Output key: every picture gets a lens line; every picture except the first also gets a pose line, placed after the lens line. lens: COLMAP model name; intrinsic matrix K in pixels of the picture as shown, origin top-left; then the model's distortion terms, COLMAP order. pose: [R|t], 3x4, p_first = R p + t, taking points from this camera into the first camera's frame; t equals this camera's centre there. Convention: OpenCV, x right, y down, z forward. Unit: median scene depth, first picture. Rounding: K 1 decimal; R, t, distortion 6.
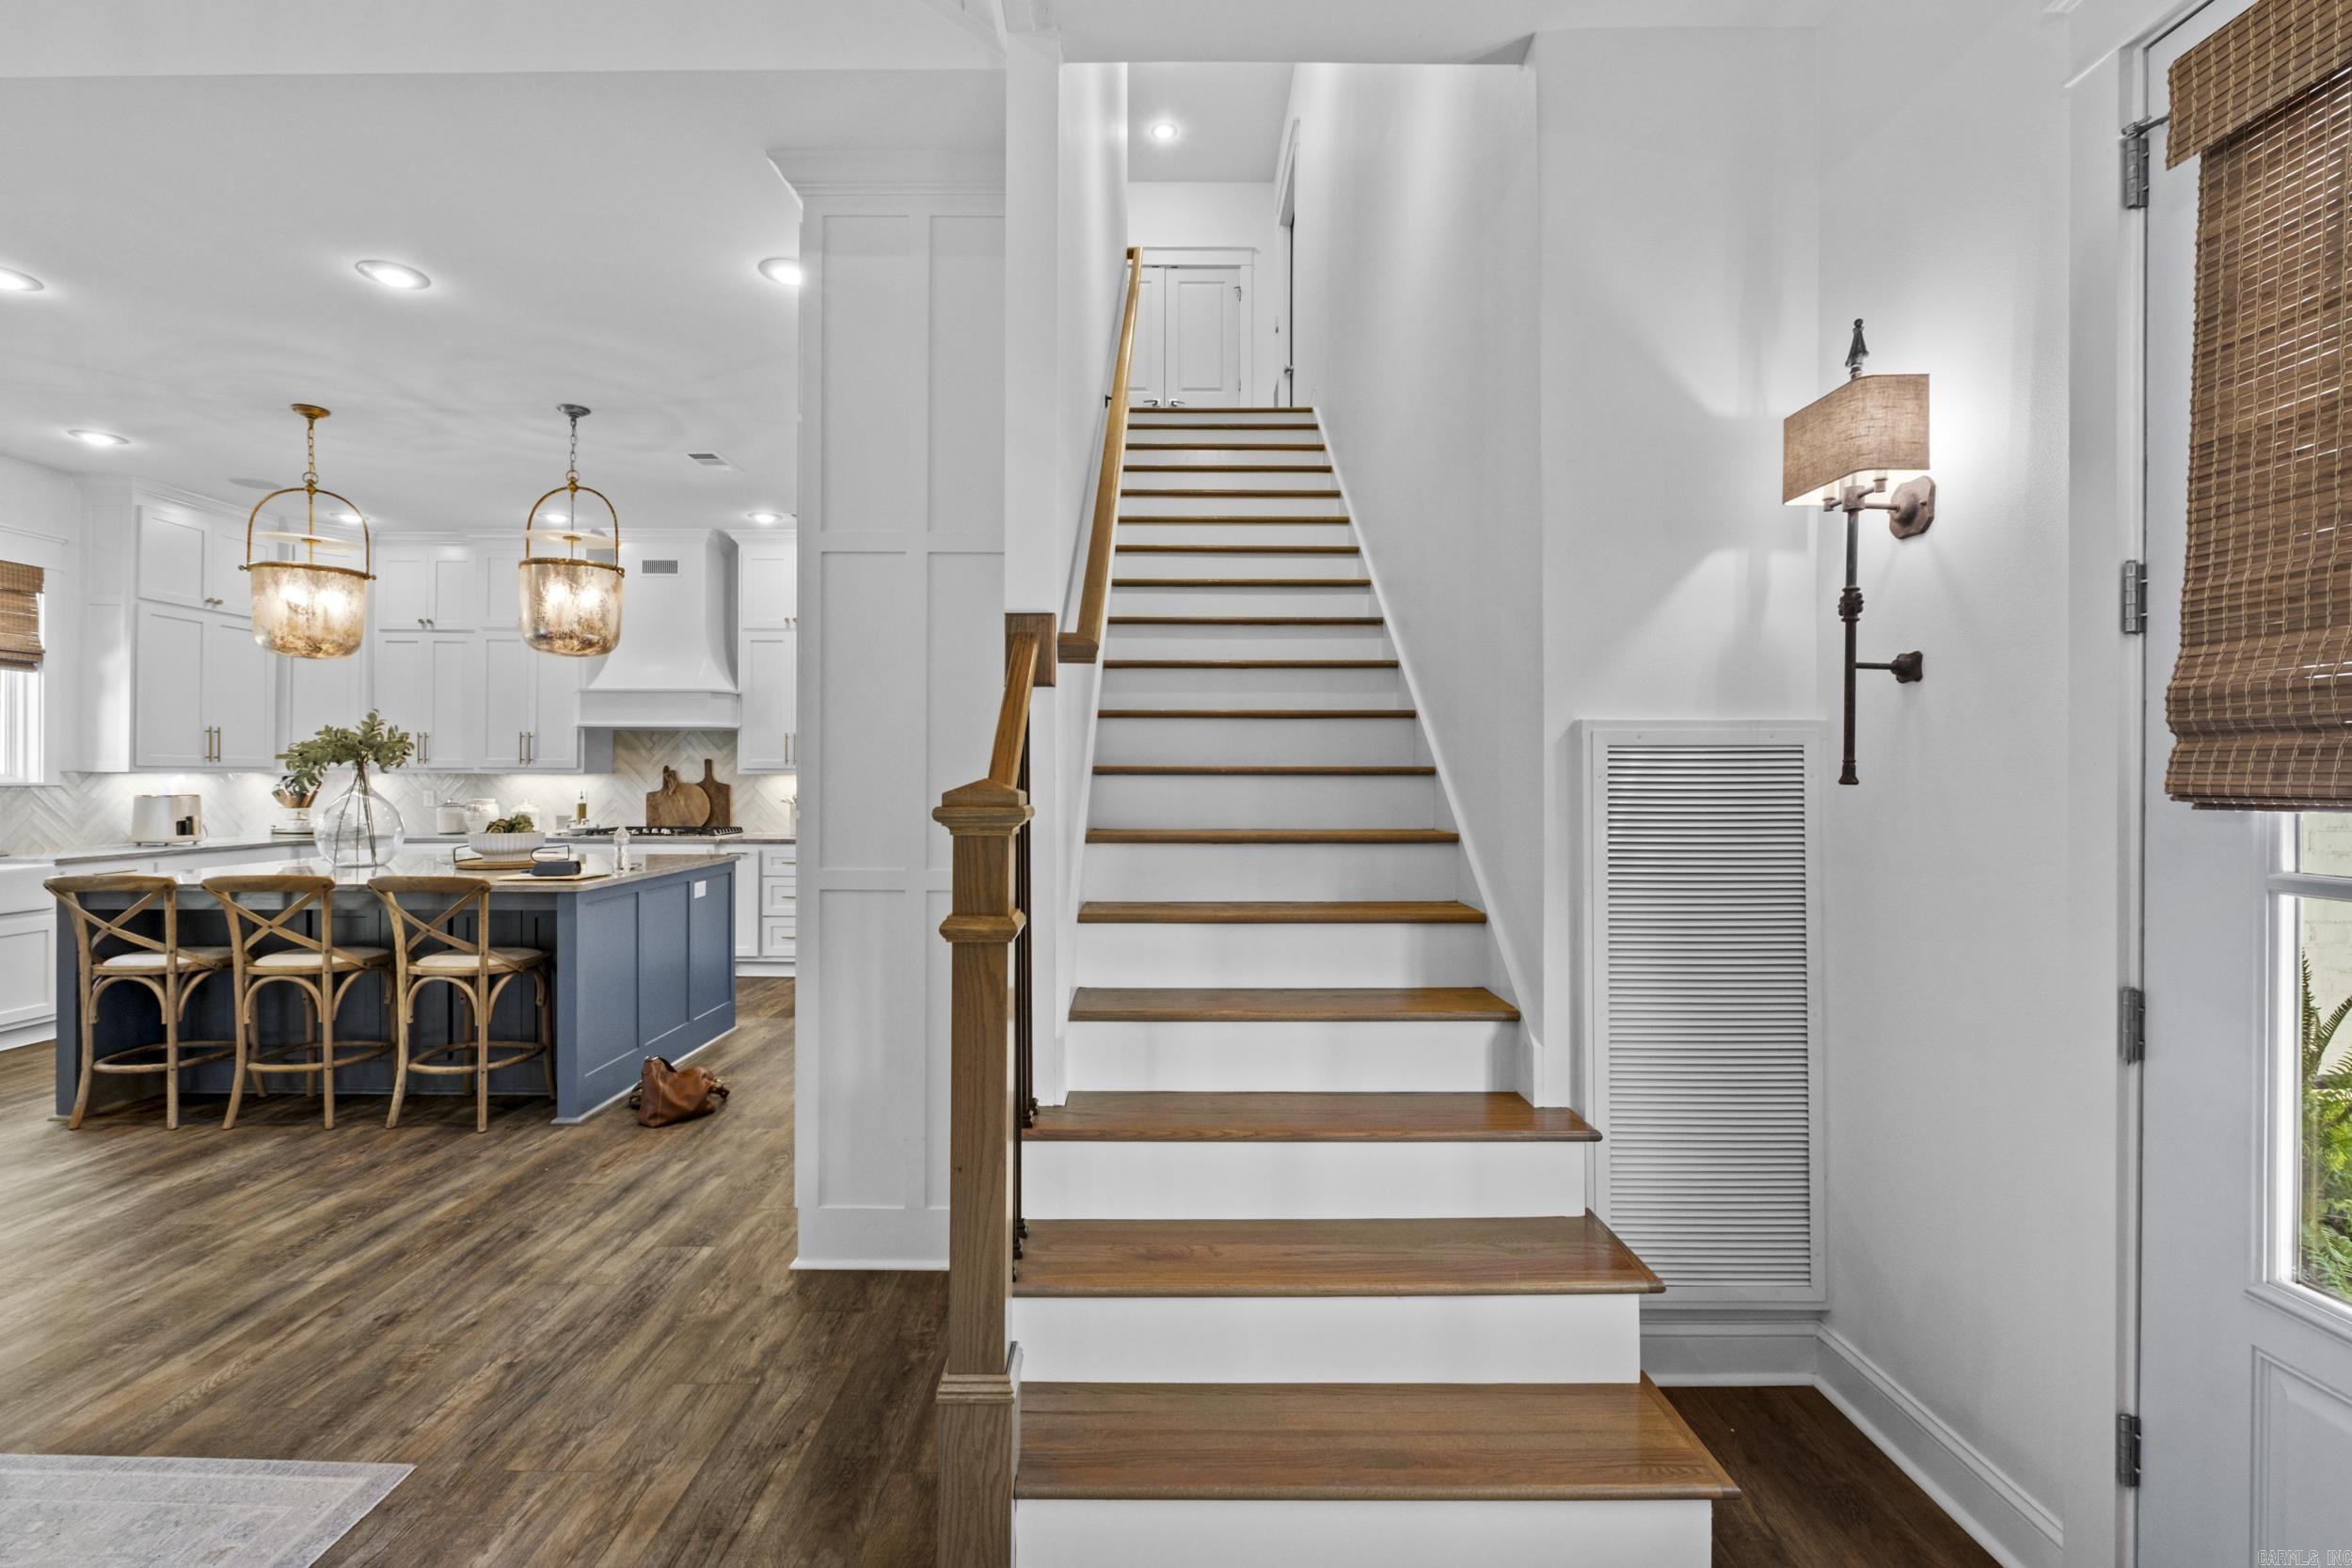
lens RADIAL K [[1027.9, 0, 1171.2], [0, 1027.9, 774.1], [0, 0, 1]] dist [-0.007155, -0.000192]
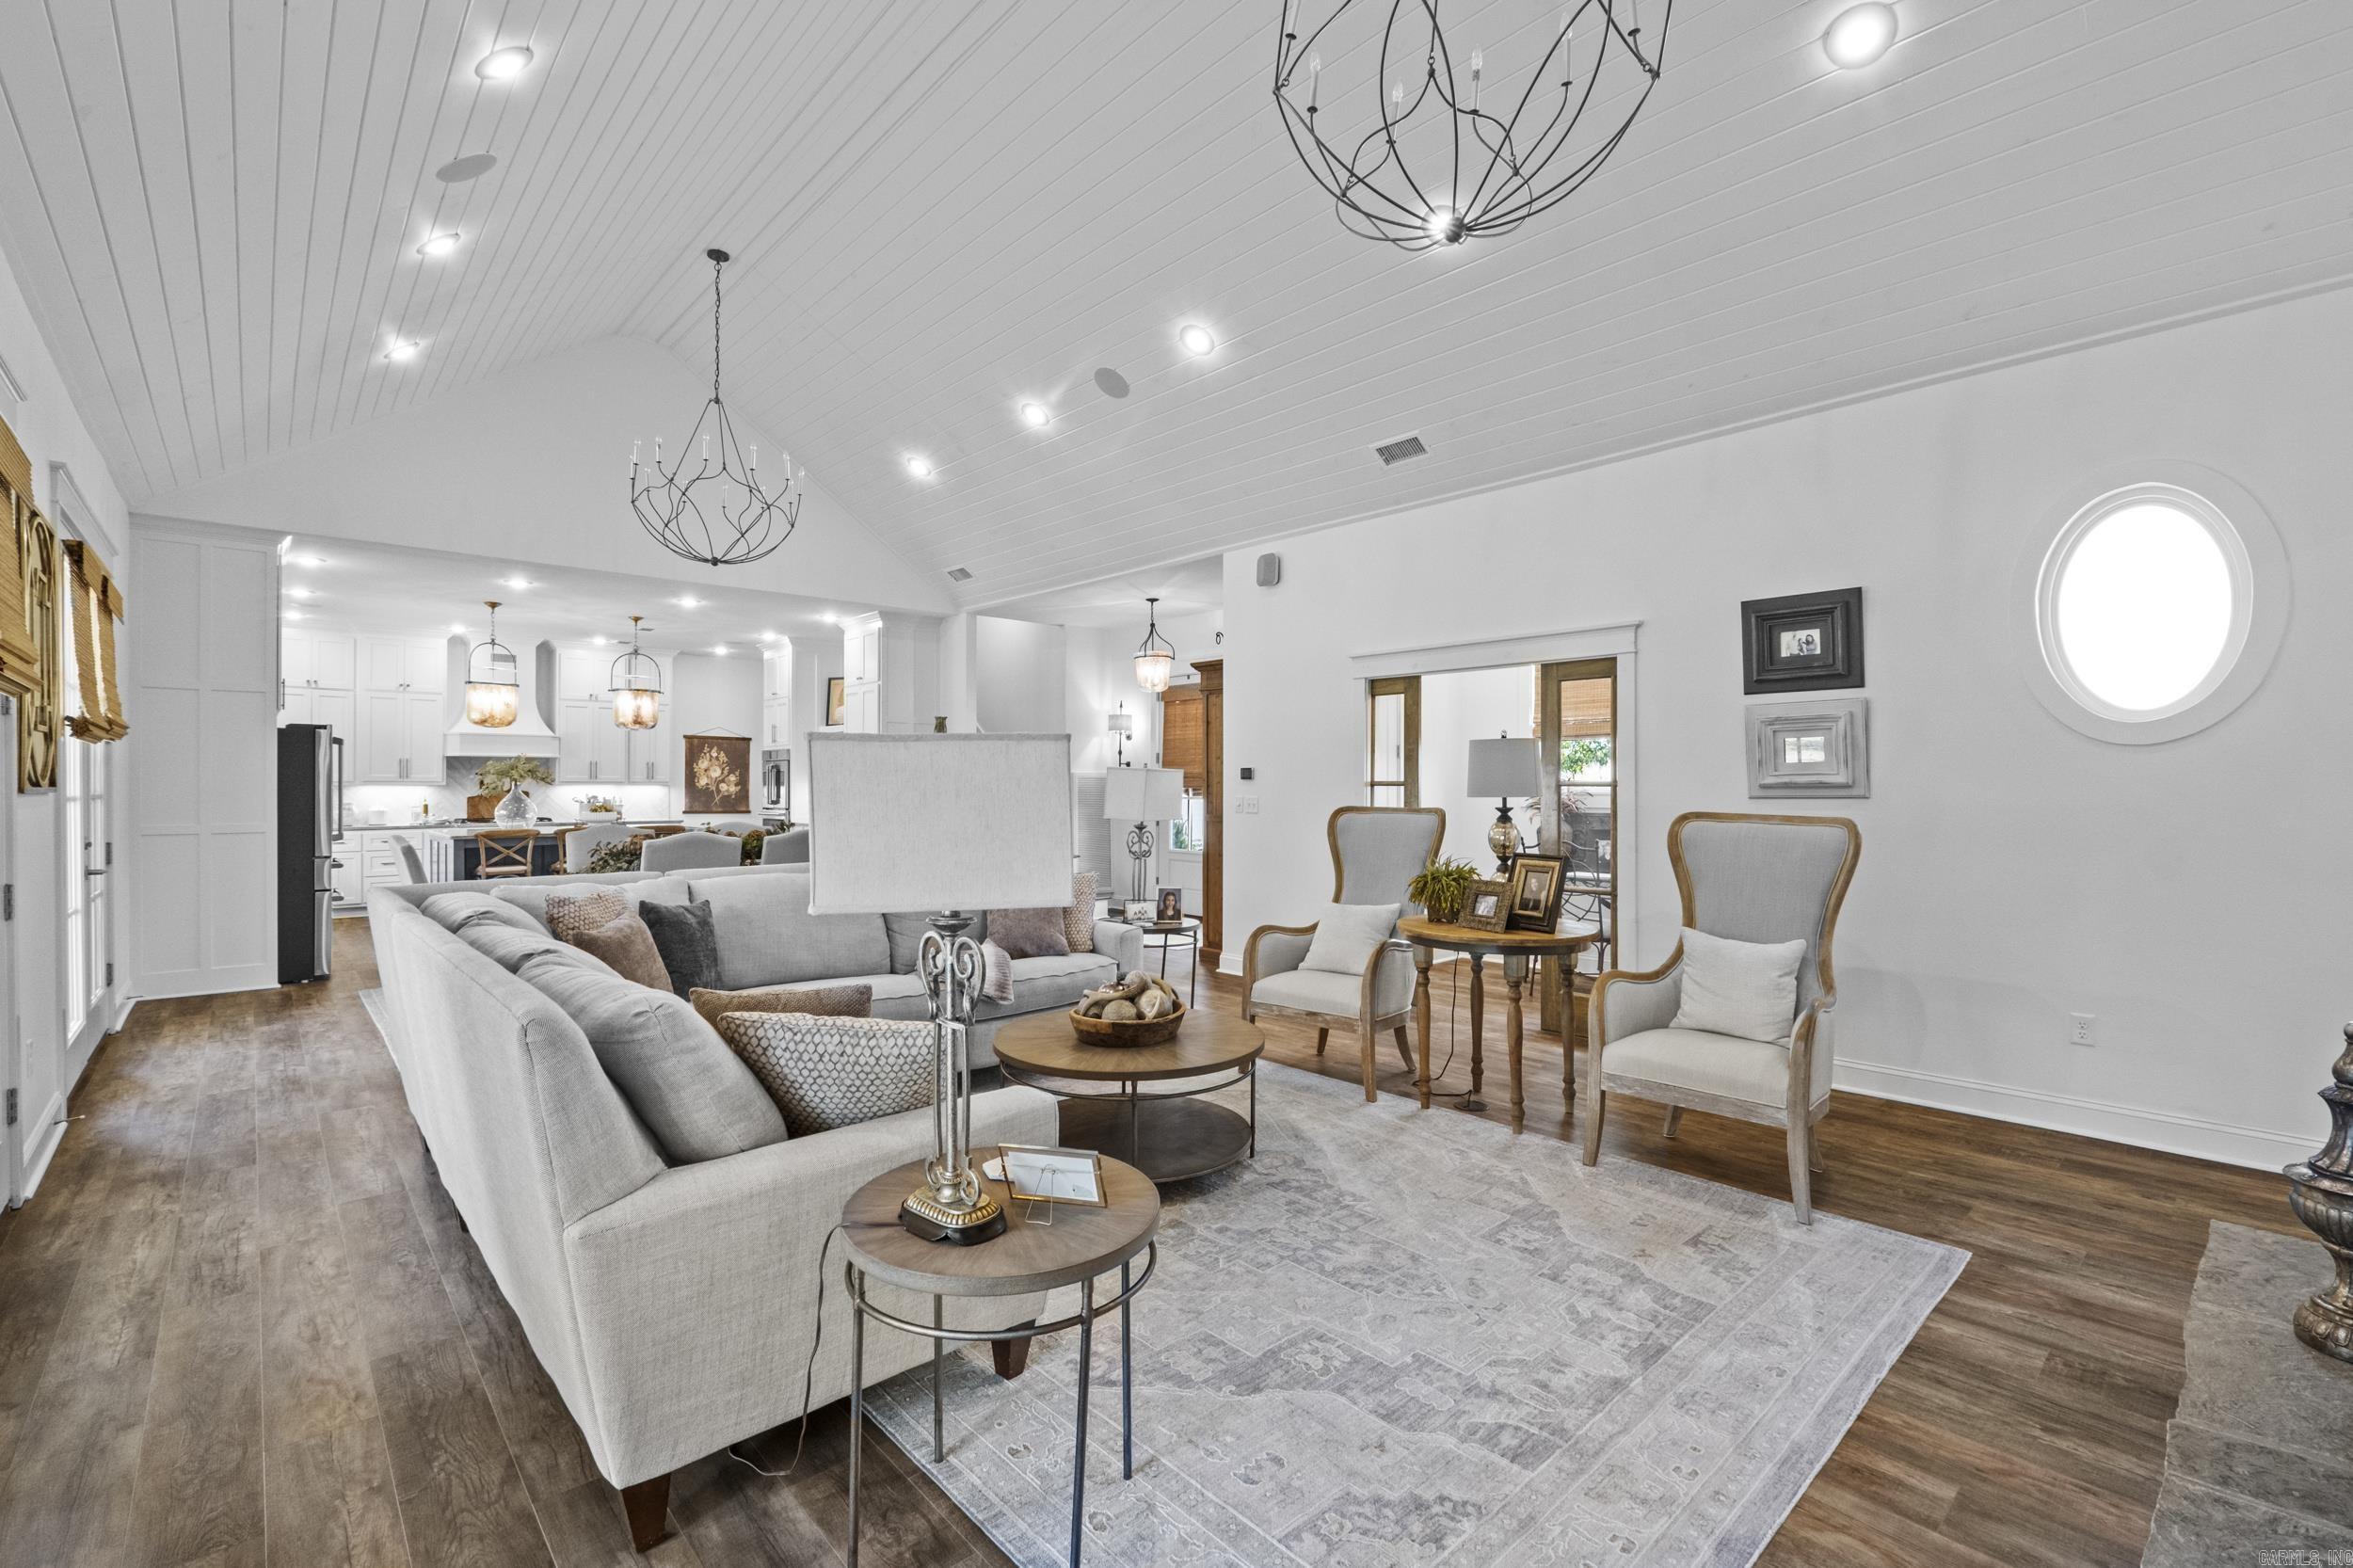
lens RADIAL K [[1028.4, 0, 1141.2], [0, 1028.4, 771.8], [0, 0, 1]] dist [-0.007155, -0.000192]
pose [[0.760223, 0.007106, 0.649624, -1.393041], [0.001329, 0.999921, -0.012493, 0.001308], [-0.649661, 0.010361, 0.760153, -1.589162]]
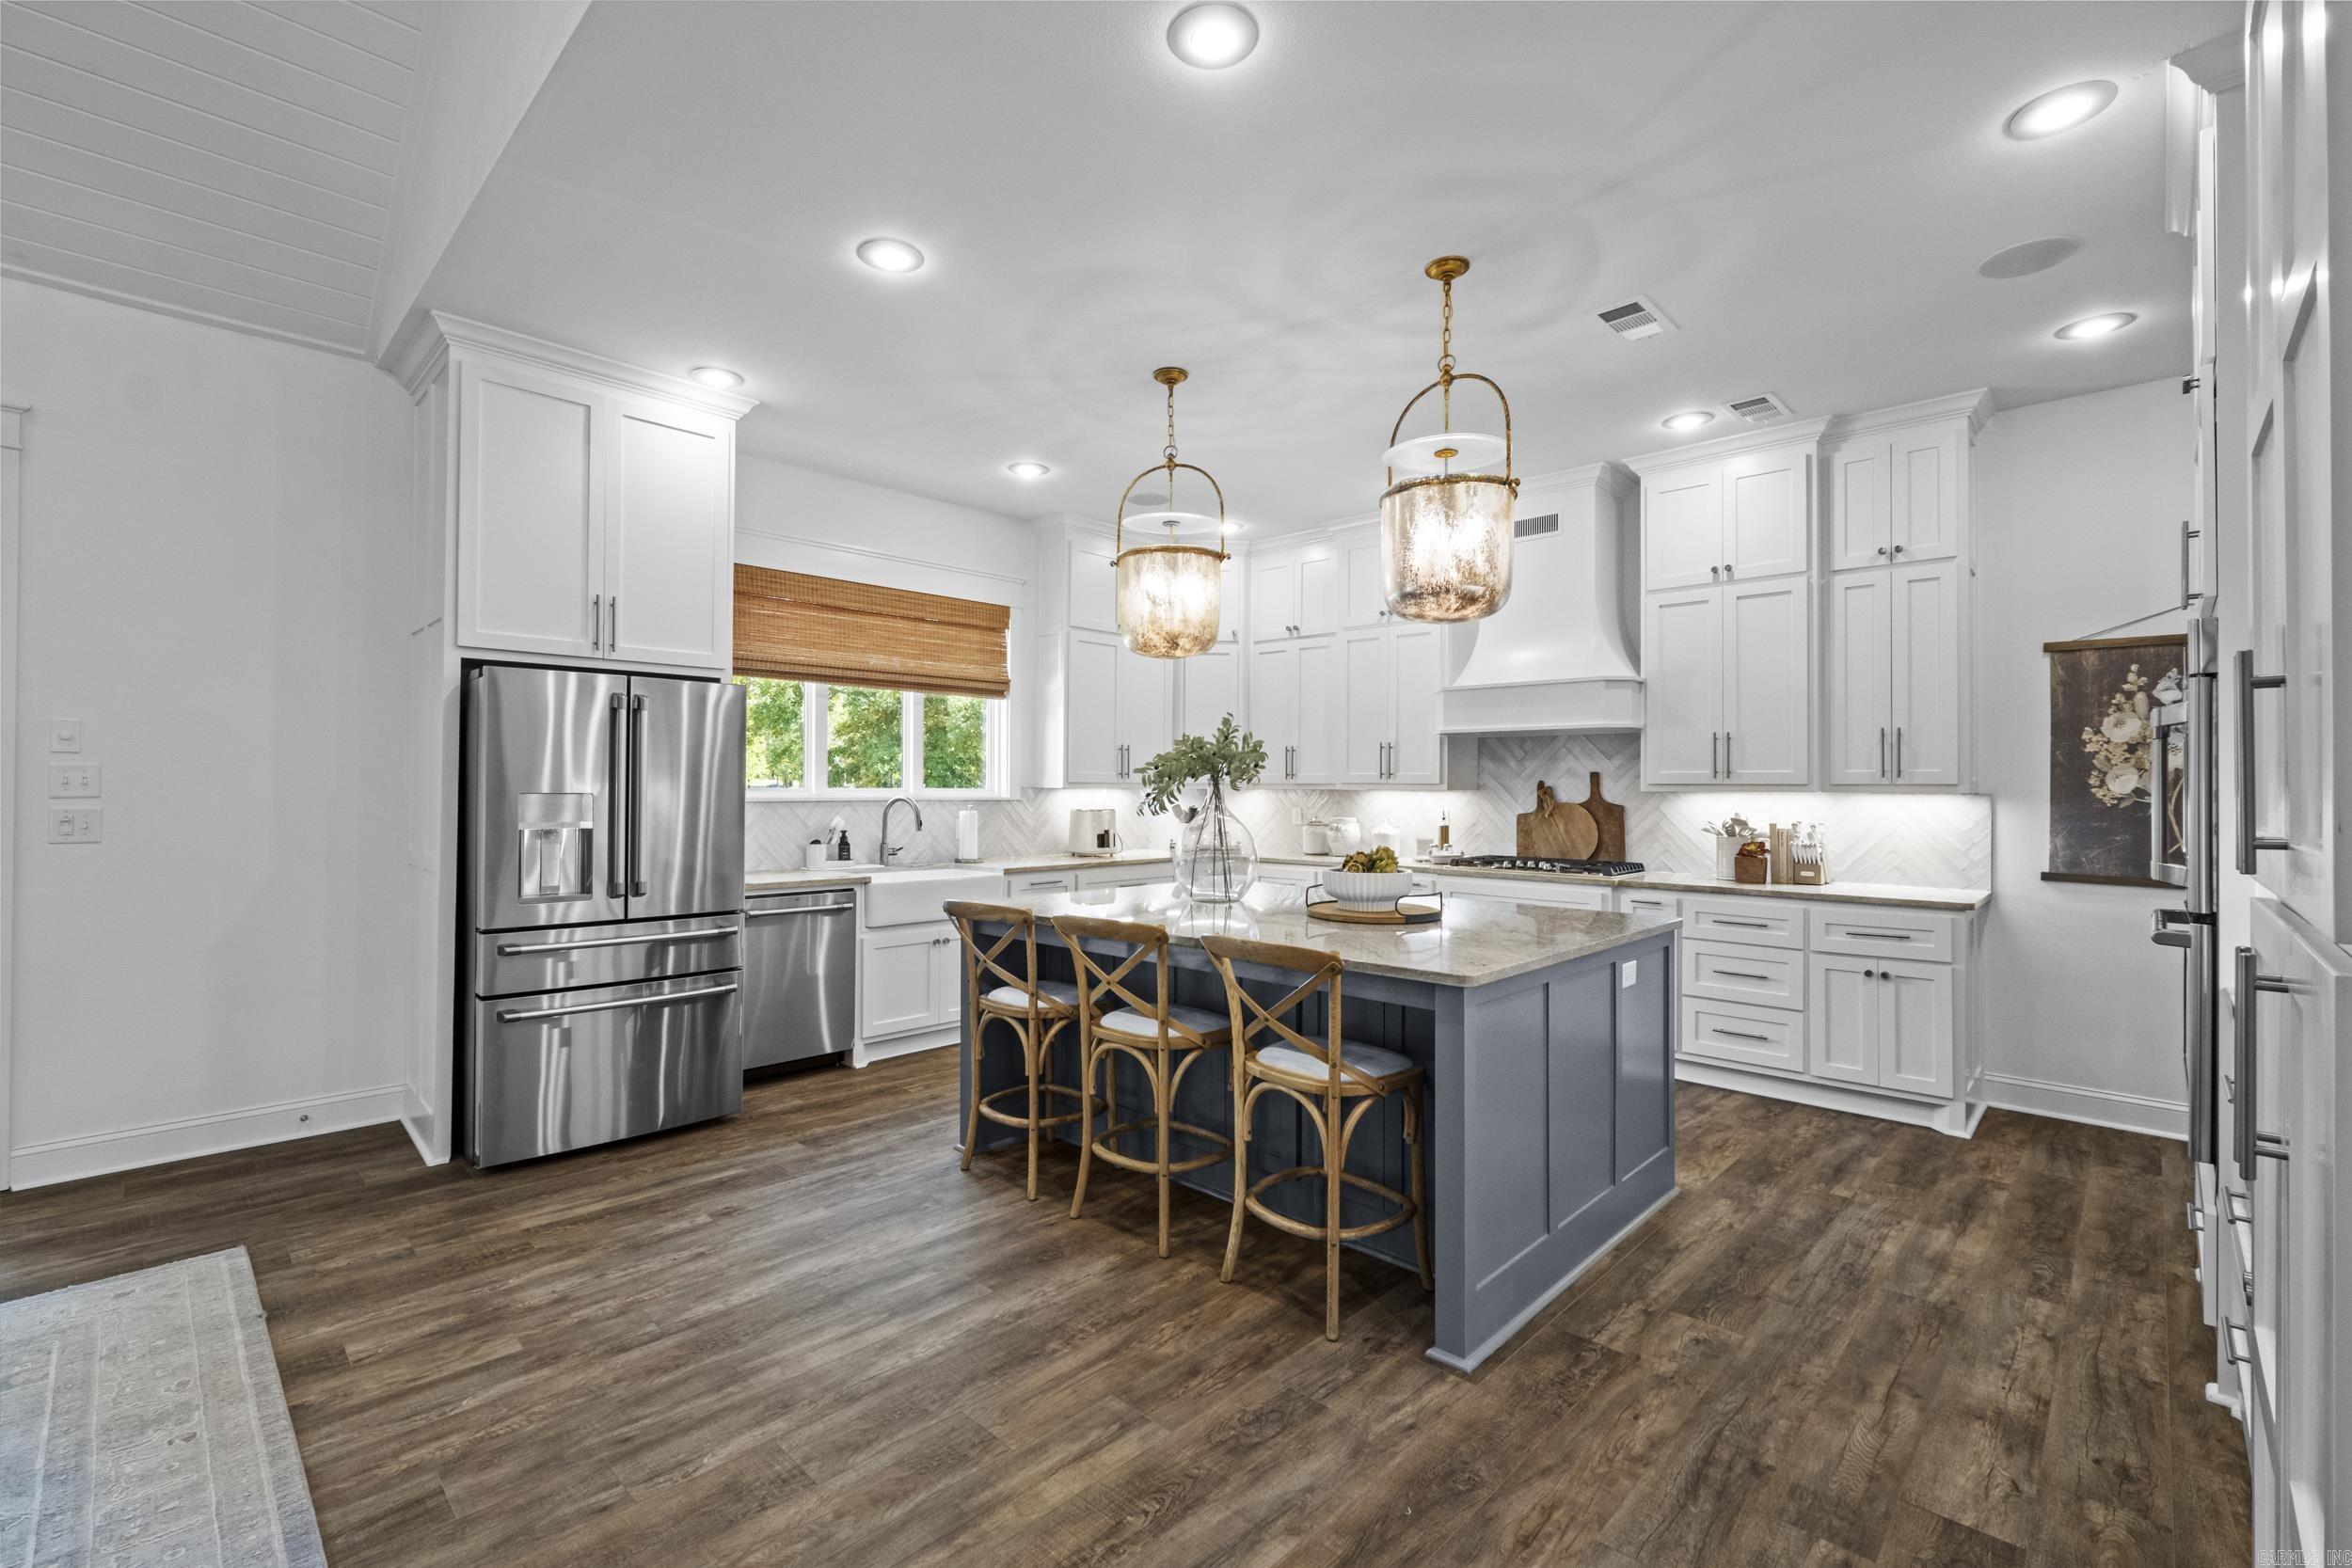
lens RADIAL K [[1027.9, 0, 1166.8], [0, 1027.9, 774.5], [0, 0, 1]] dist [-0.007155, -0.000192]
pose [[0.718206, -0.008267, -0.695782, -0.280421], [-0.002344, 0.999895, -0.014301, -0.001687], [0.695827, 0.011902, 0.718111, 0.437364]]
